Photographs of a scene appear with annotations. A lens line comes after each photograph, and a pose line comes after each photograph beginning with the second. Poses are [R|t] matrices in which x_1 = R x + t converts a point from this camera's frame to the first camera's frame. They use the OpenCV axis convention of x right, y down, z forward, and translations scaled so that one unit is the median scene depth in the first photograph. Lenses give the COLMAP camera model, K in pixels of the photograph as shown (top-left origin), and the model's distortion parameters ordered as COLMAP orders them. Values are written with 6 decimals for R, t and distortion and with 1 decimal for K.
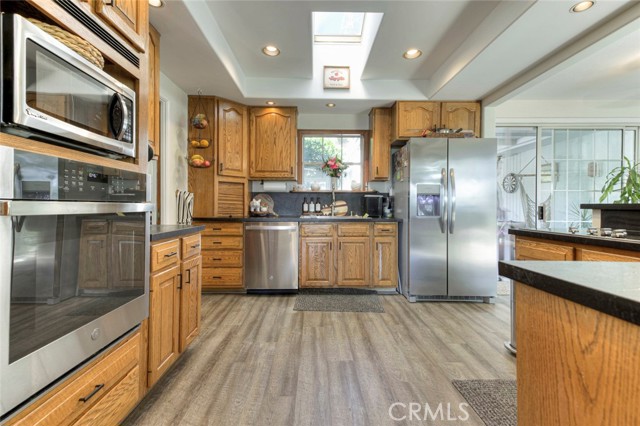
lens RADIAL K [[304.7, 0, 319.5], [0, 304.7, 206.5], [0, 0, 1]] dist [0.003344, 0.000022]
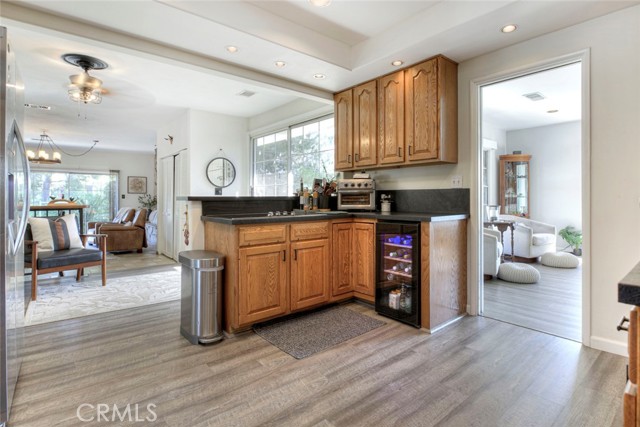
lens RADIAL K [[324.9, 0, 335.0], [0, 324.9, 196.6], [0, 0, 1]] dist [-0.001417, -0.000391]
pose [[-0.655020, -0.000347, 0.755611, -0.480755], [-0.003321, 0.999992, -0.002419, -0.007623], [-0.755604, -0.004094, -0.655016, 1.509914]]
